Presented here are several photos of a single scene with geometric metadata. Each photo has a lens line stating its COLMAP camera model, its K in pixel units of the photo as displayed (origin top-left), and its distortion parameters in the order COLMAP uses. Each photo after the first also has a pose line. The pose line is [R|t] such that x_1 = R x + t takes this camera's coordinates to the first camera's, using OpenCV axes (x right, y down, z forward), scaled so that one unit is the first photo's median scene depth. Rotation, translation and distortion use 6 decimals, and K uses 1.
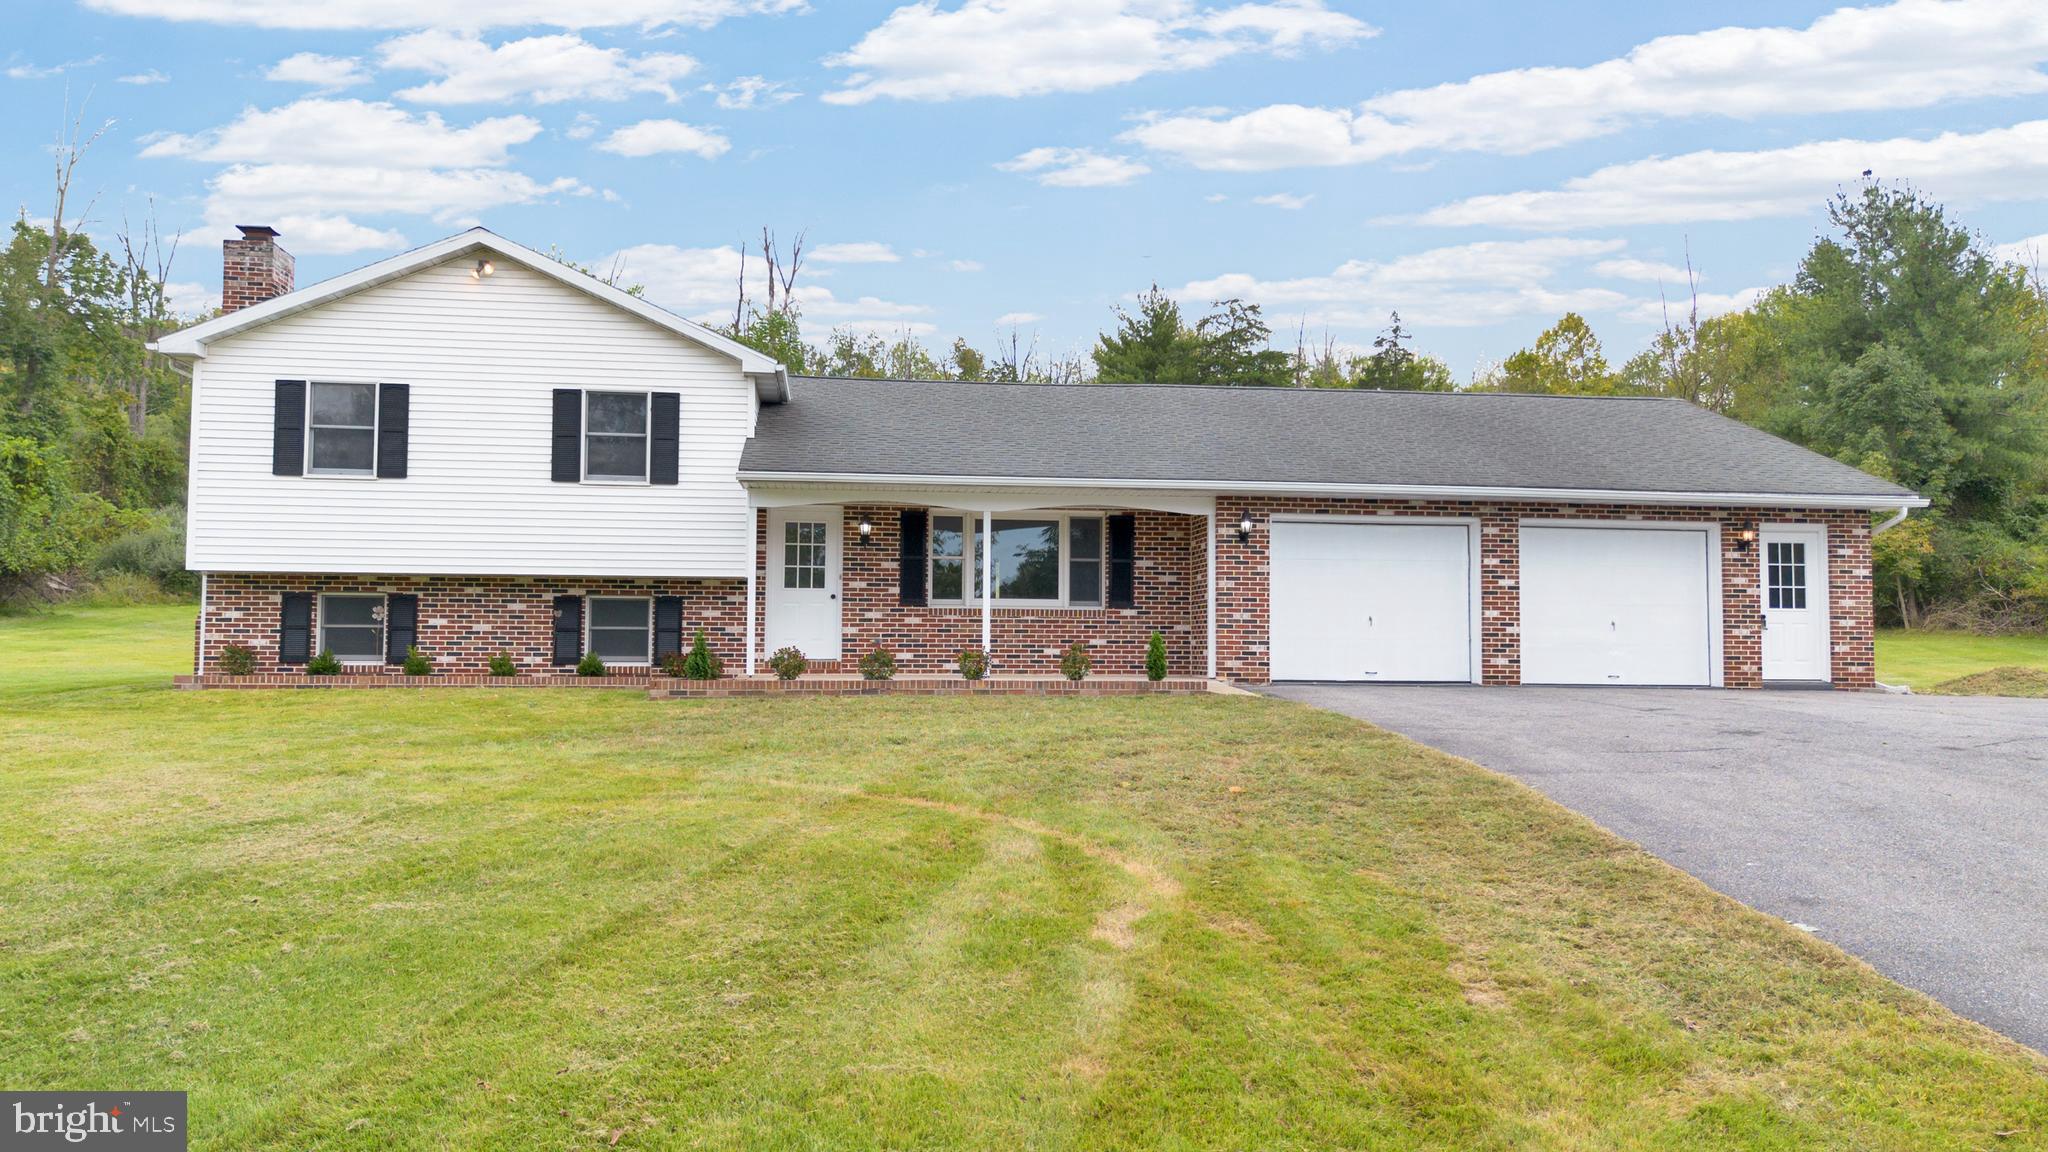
lens RADIAL K [[1451.2, 0, 1019.6], [0, 1451.2, 574.6], [0, 0, 1]] dist [0.059217, -0.055045]
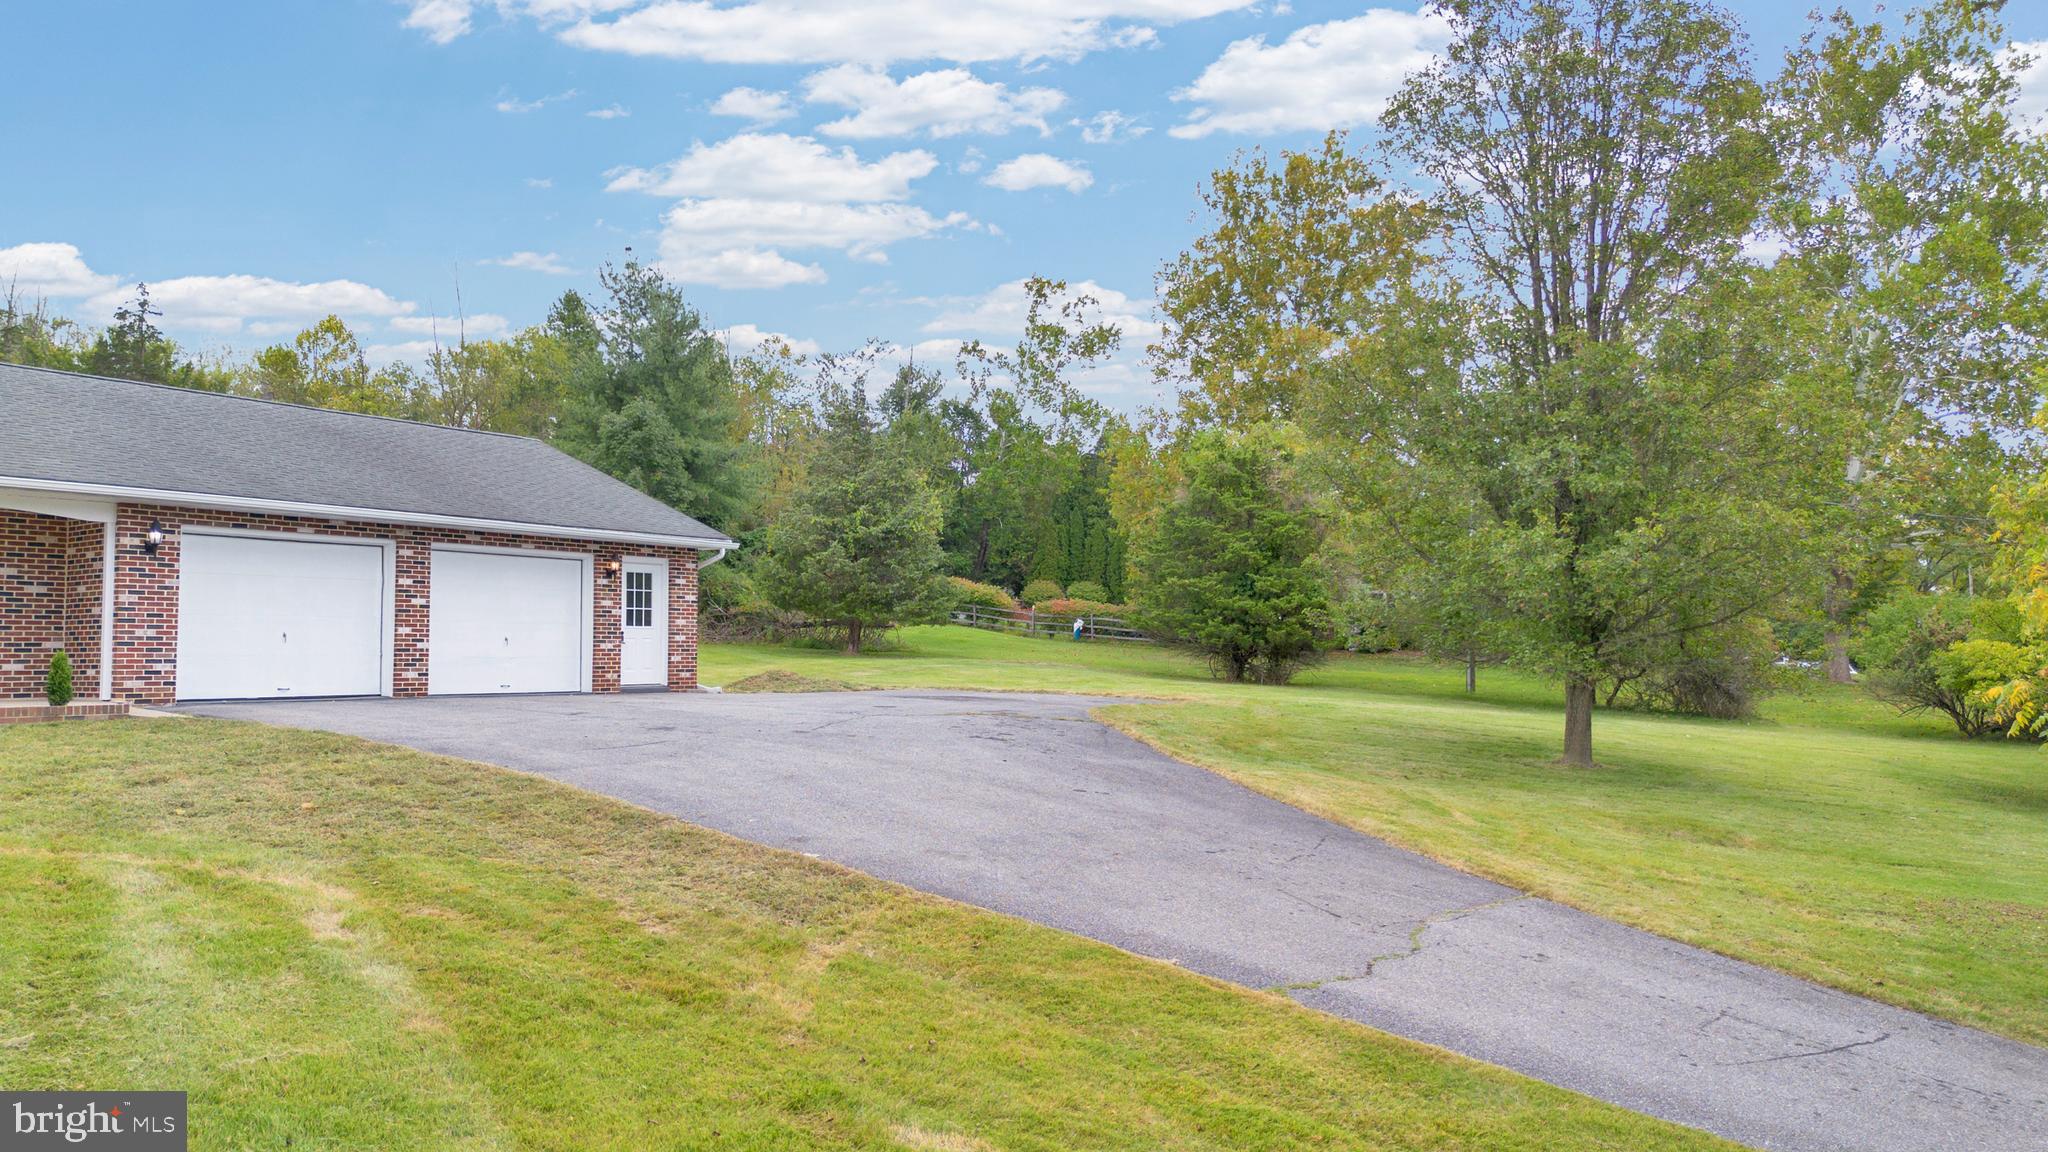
lens RADIAL K [[1445.1, 0, 1024.0], [0, 1445.1, 576.0], [0, 0, 1]] dist [0.095180, -0.139414]
pose [[0.675377, 0.031345, 0.736806, -0.156270], [-0.029640, 0.999443, -0.015349, -0.009757], [-0.736877, -0.011472, 0.675930, -0.055428]]
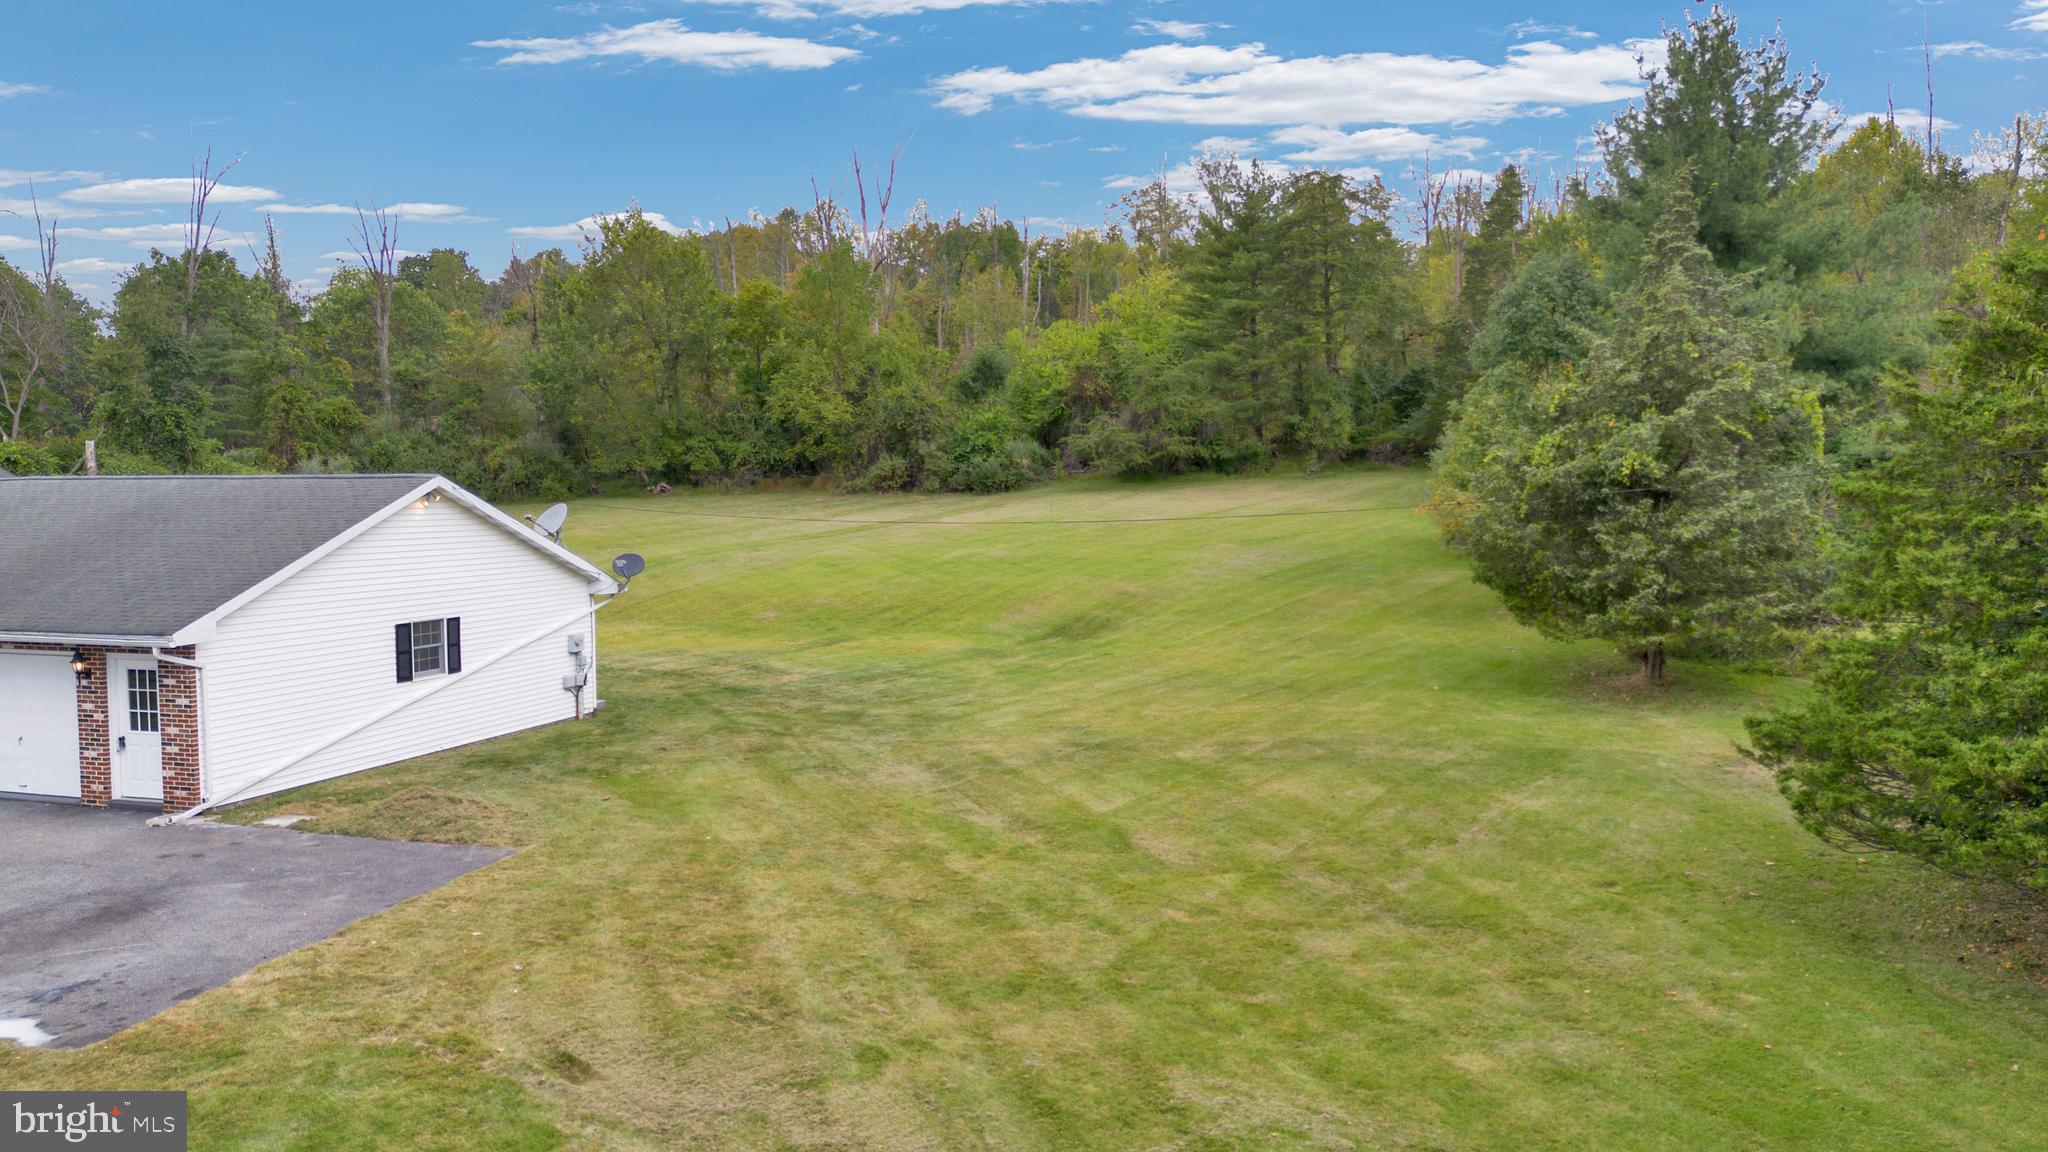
lens RADIAL K [[1441.1, 0, 1019.4], [0, 1441.1, 578.7], [0, 0, 1]] dist [0.078644, -0.082397]
pose [[0.904701, 0.015606, -0.425760, 1.561692], [0.034920, 0.993251, 0.110607, -0.183167], [0.424613, -0.114934, 0.898050, 0.337023]]
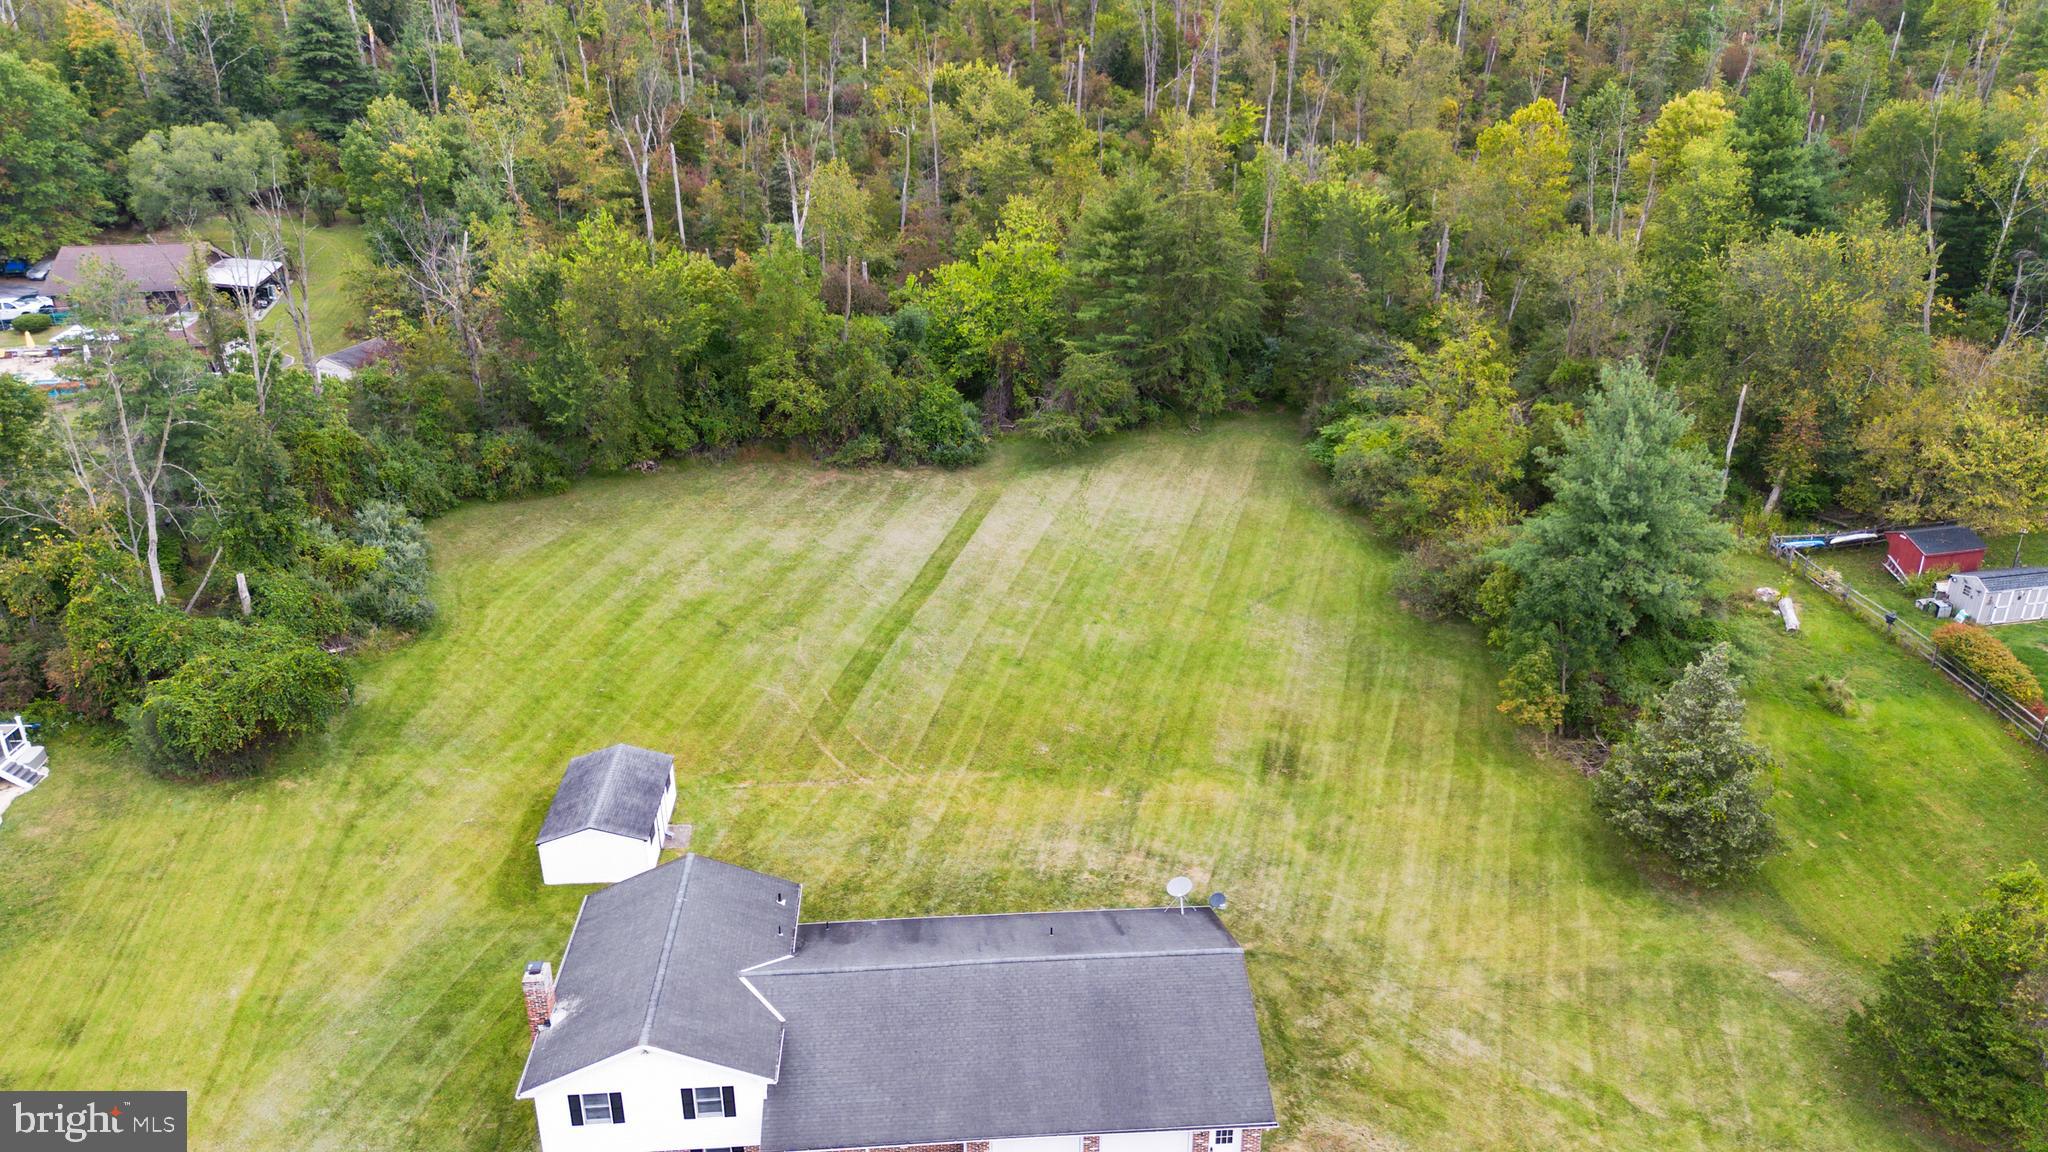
lens RADIAL K [[1441.1, 0, 1019.4], [0, 1441.1, 578.7], [0, 0, 1]] dist [0.078644, -0.082397]
pose [[0.998214, 0.013213, -0.058259, 0.330518], [0.014324, 0.893843, 0.448151, -1.803228], [0.057996, -0.448185, 0.892057, -0.650844]]
